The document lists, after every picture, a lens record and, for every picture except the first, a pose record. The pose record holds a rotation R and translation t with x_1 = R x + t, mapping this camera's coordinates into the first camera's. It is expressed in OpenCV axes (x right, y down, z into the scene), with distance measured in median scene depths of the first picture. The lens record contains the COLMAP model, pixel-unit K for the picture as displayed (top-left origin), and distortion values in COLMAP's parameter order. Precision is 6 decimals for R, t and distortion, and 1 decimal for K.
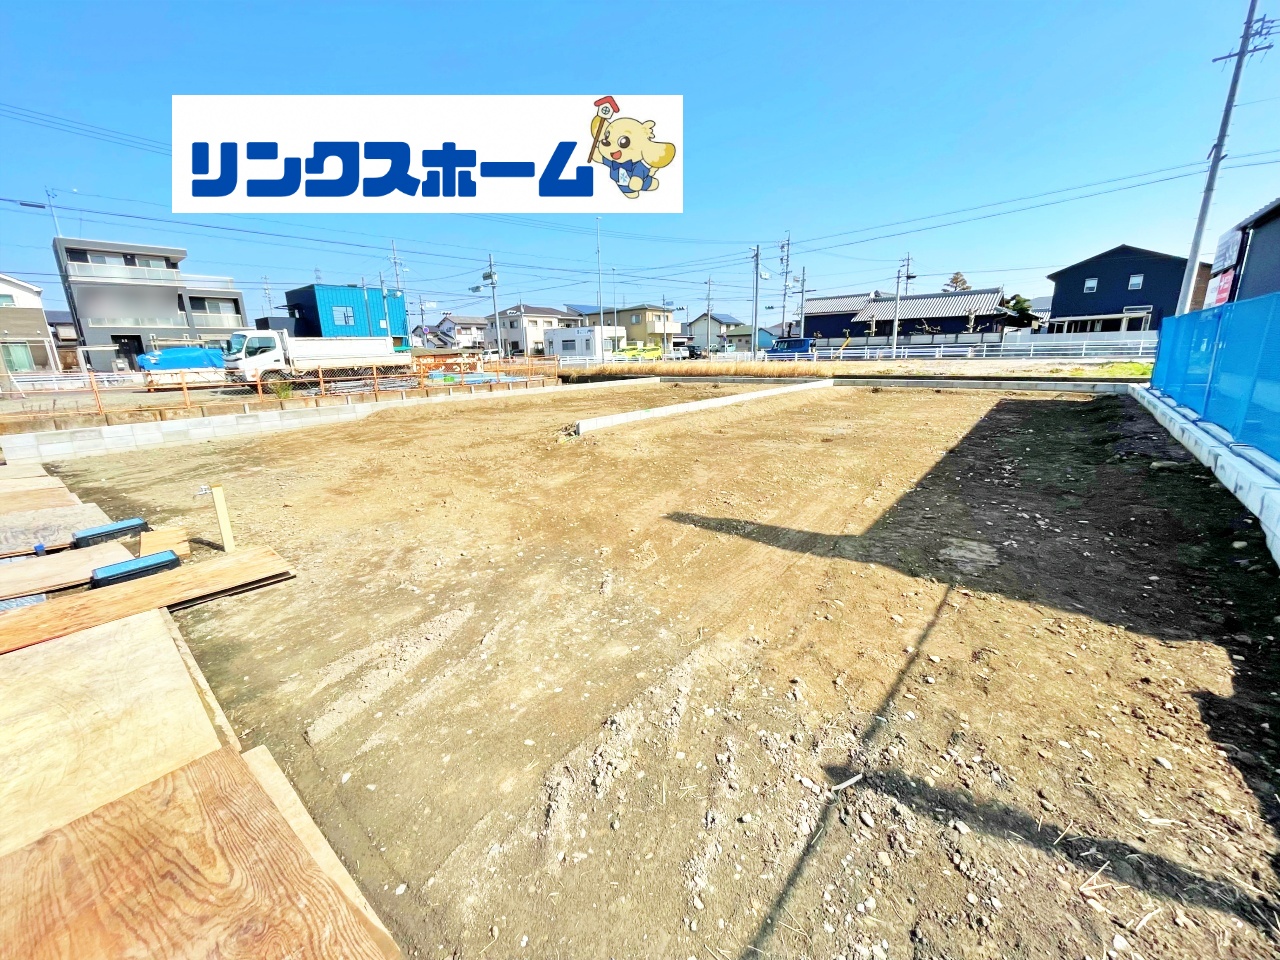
lens RADIAL K [[516.8, 0, 635.9], [0, 516.8, 475.6], [0, 0, 1]] dist [-0.002501, -0.000298]
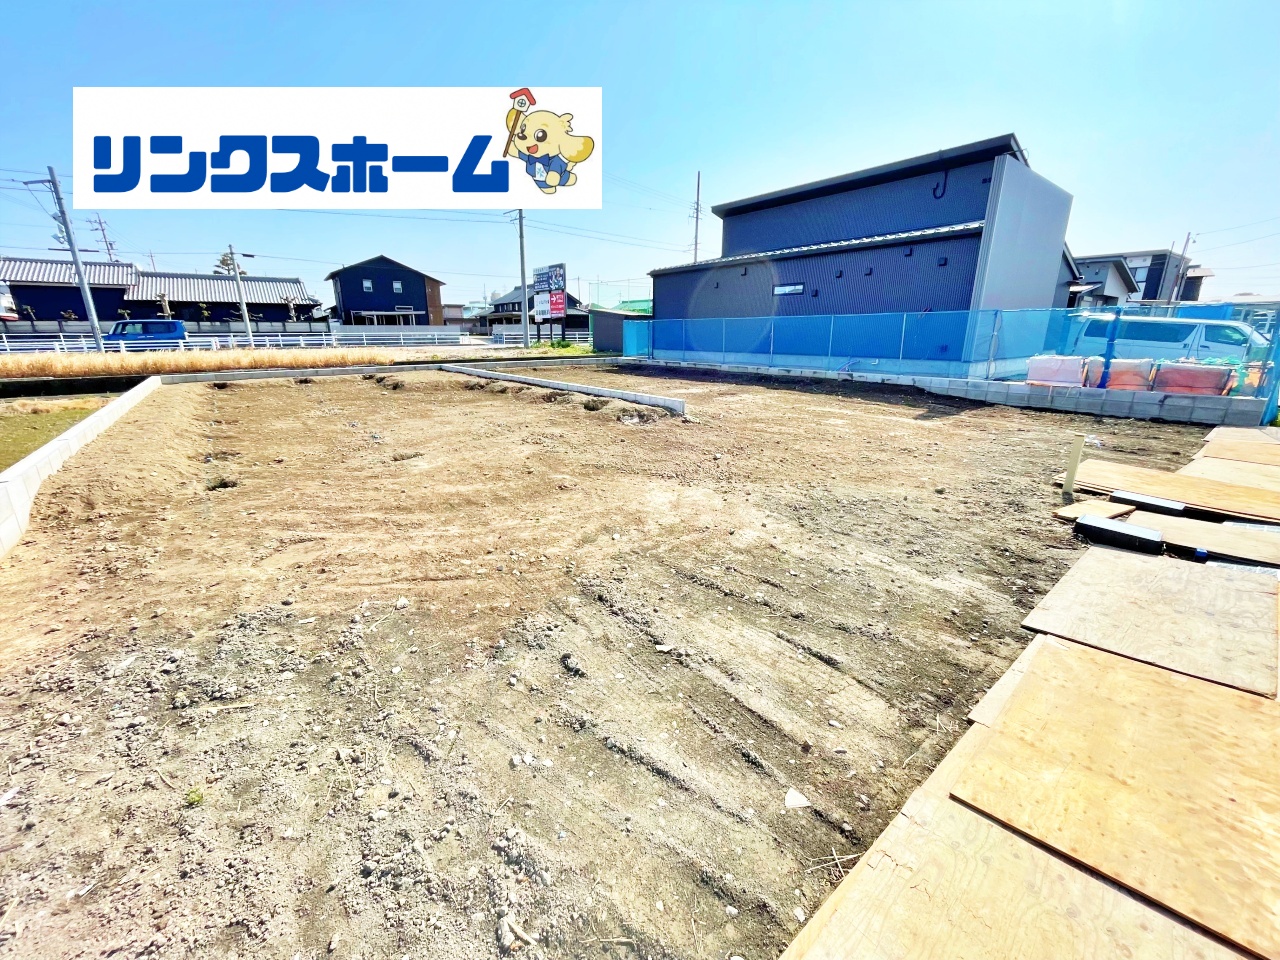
lens RADIAL K [[516.8, 0, 637.4], [0, 516.8, 475.6], [0, 0, 1]] dist [-0.002501, -0.000298]
pose [[0.219685, -0.238960, 0.945852, -0.214530], [0.224791, 0.955847, 0.189274, -0.033815], [-0.949319, 0.171039, 0.263702, 0.164909]]
